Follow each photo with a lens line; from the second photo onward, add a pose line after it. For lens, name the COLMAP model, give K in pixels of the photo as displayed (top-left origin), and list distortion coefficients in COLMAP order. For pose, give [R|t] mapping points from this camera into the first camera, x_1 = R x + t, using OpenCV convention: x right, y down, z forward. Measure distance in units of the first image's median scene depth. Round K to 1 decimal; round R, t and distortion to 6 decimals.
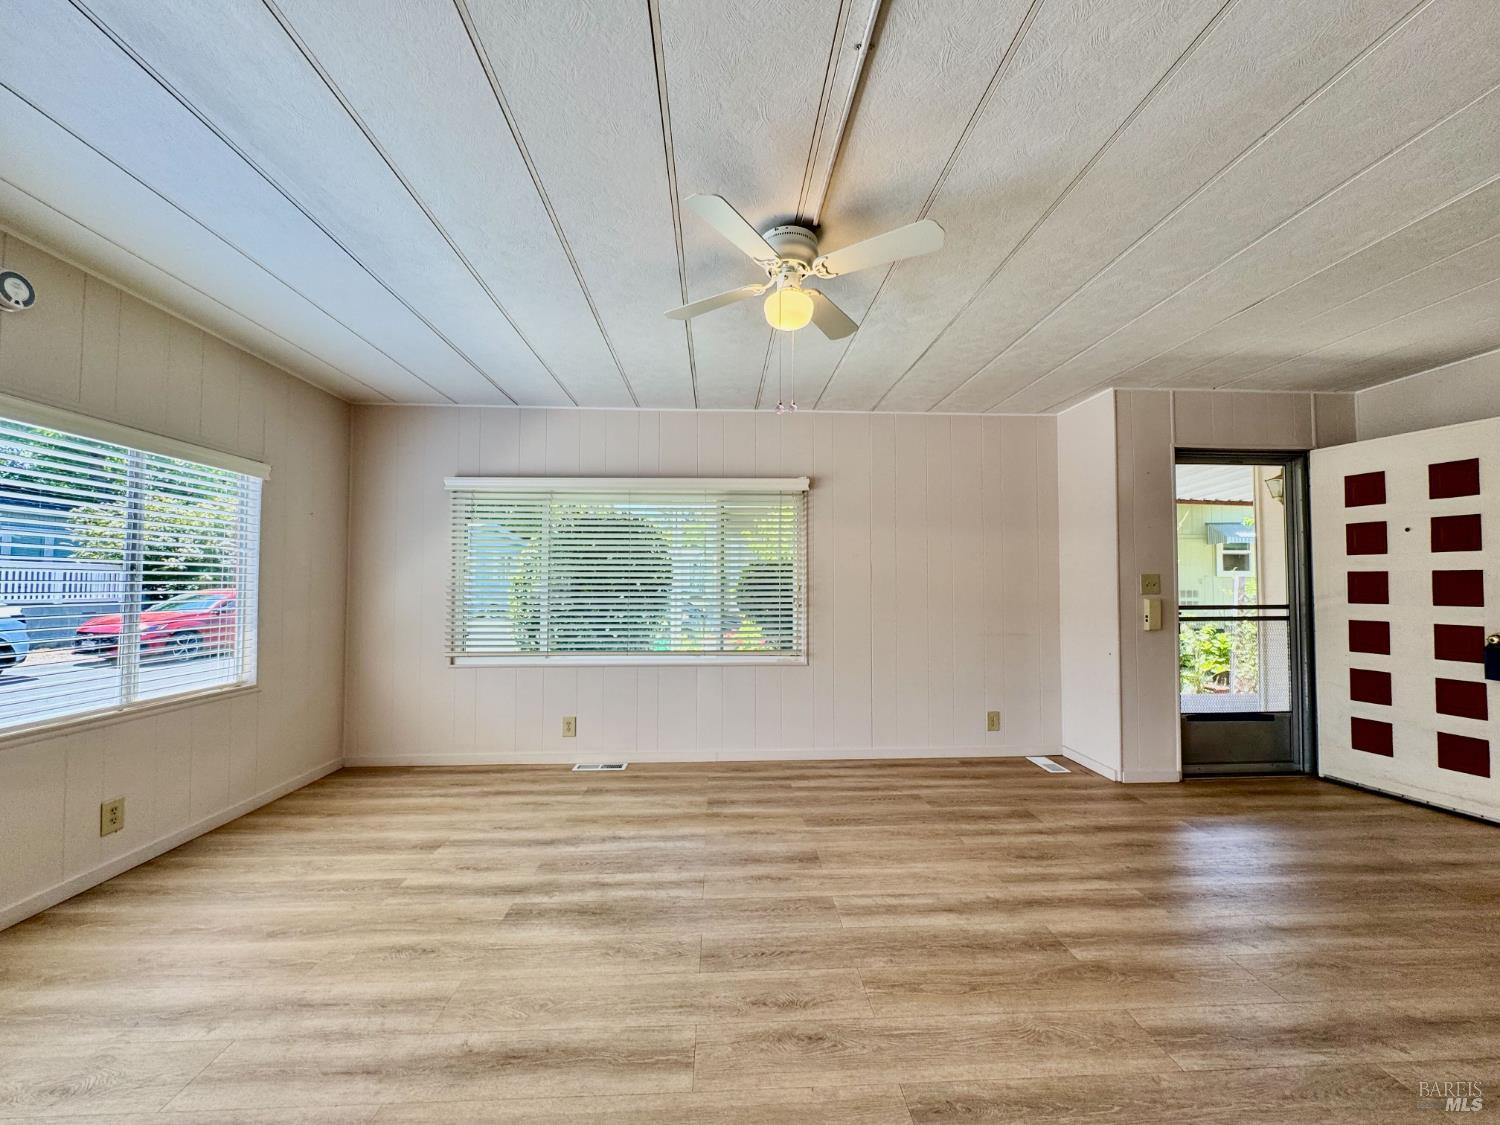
lens RADIAL K [[599.8, 0, 751.6], [0, 599.8, 563.6], [0, 0, 1]] dist [-0.001819, -0.000073]
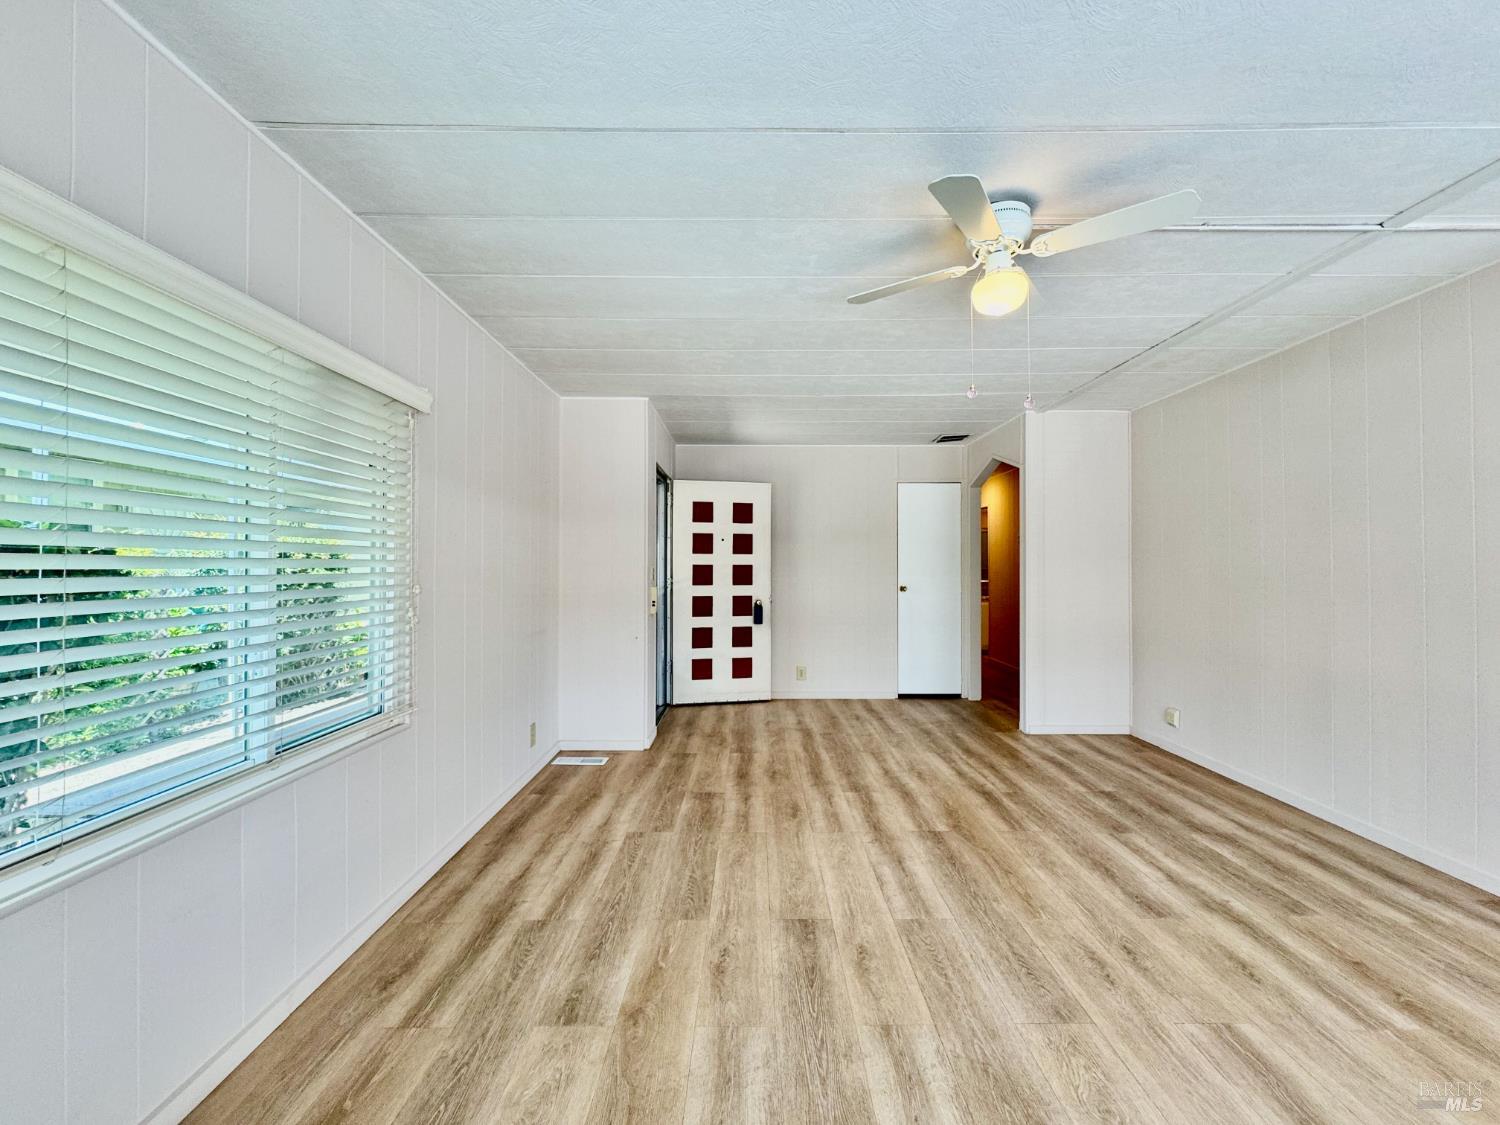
lens RADIAL K [[601.7, 0, 751.8], [0, 601.7, 563.8], [0, 0, 1]] dist [-0.001443, -0.000018]
pose [[0.053657, 0.004504, 0.998549, -0.559800], [-0.034315, 0.999408, -0.002664, 0.011421], [-0.997970, -0.034123, 0.053780, 0.822907]]
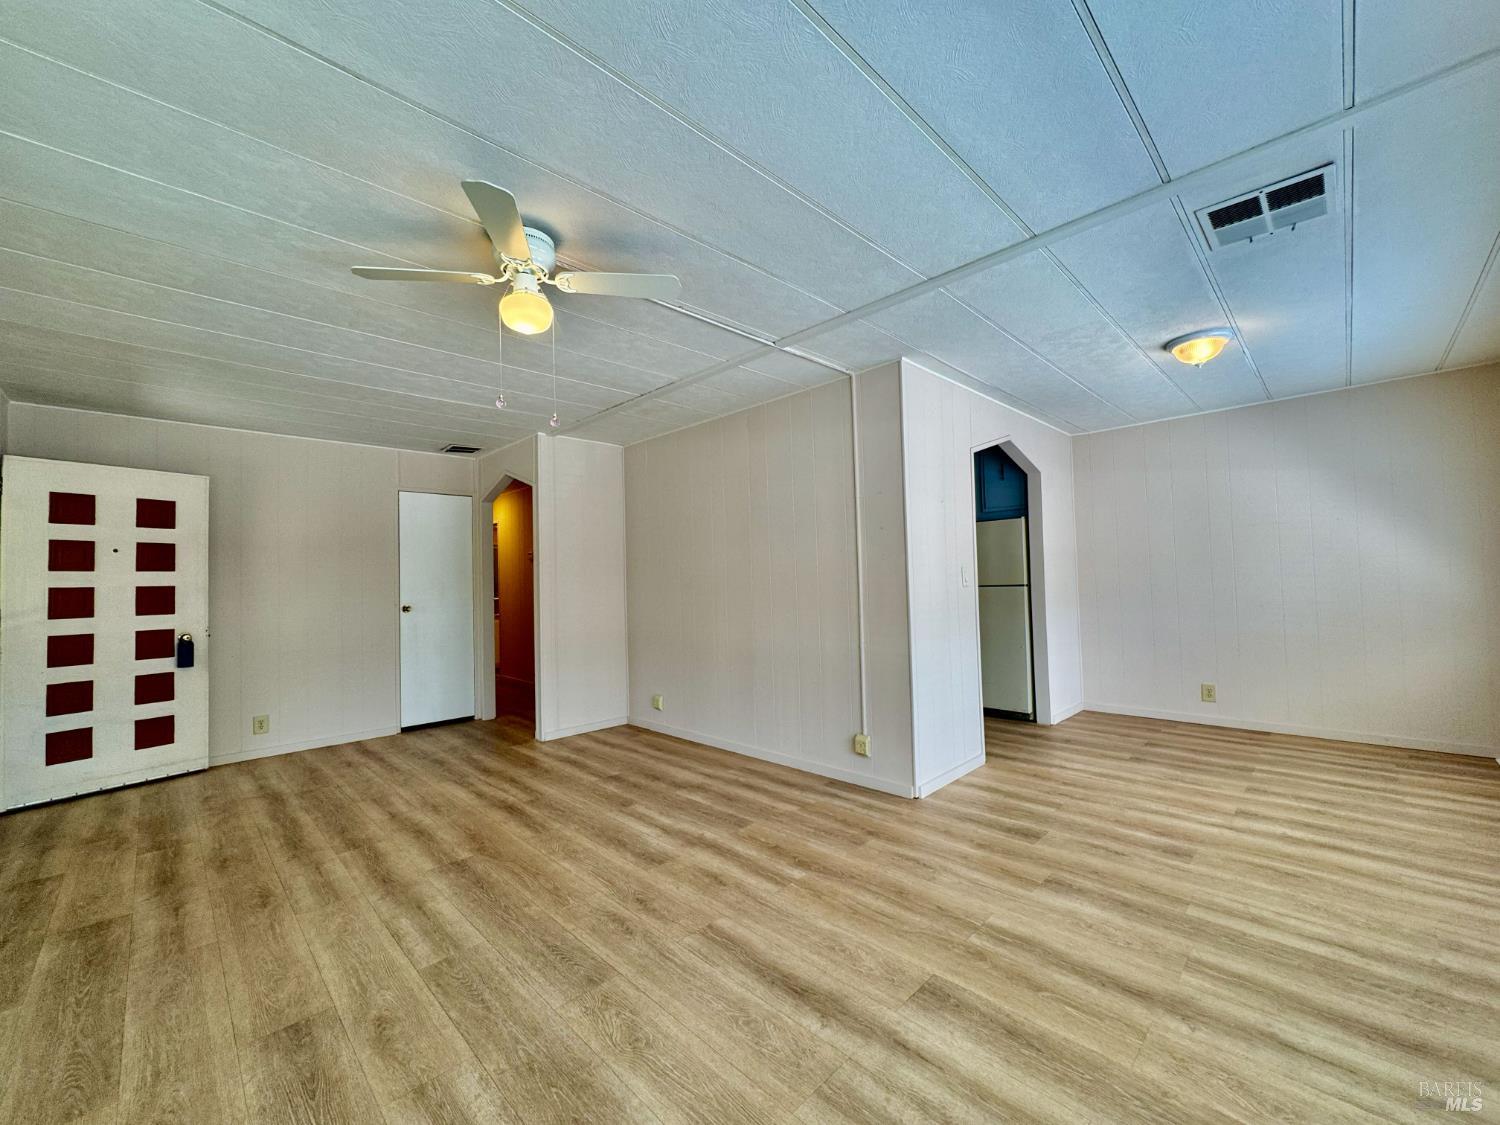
lens RADIAL K [[601.7, 0, 751.8], [0, 601.7, 563.8], [0, 0, 1]] dist [-0.001443, -0.000018]
pose [[-0.666089, 0.036586, 0.744974, -0.563533], [-0.001593, 0.998724, -0.050472, 0.024171], [-0.745870, -0.034806, -0.665181, 0.850679]]
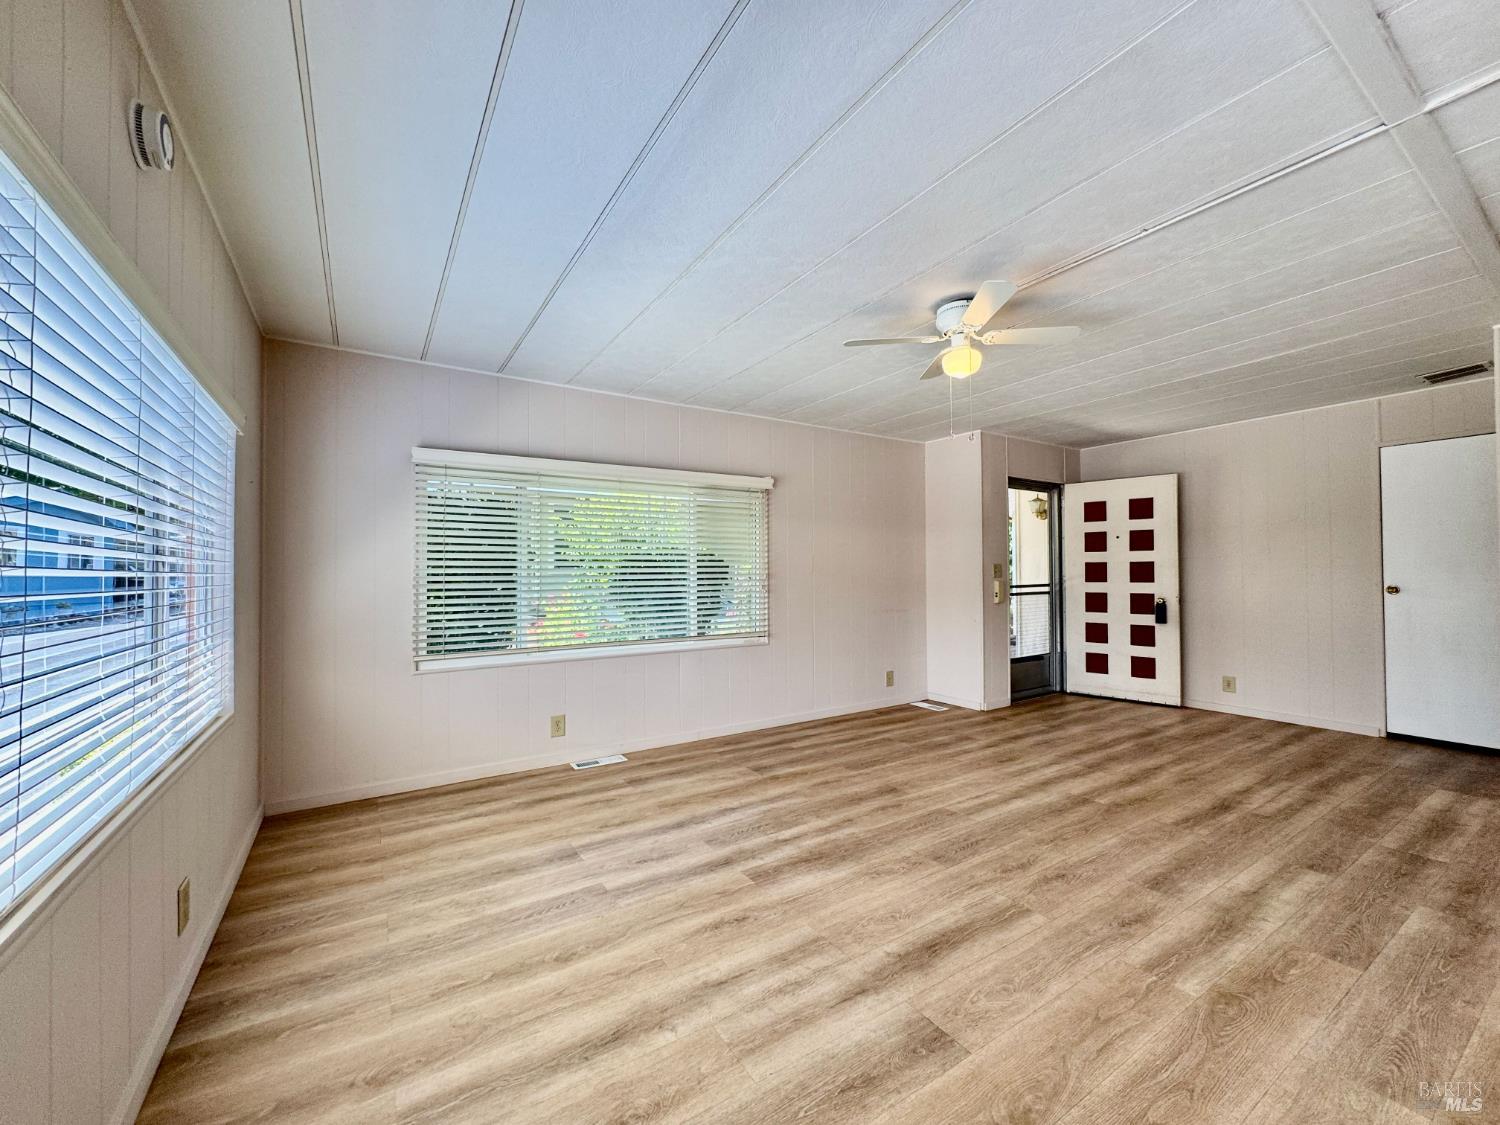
lens RADIAL K [[599.8, 0, 751.6], [0, 599.8, 563.6], [0, 0, 1]] dist [-0.001819, -0.000073]
pose [[0.869884, 0.001038, 0.493256, -0.613179], [-0.009241, 0.999857, 0.014194, 0.002441], [-0.493170, -0.016905, 0.869768, 0.047612]]
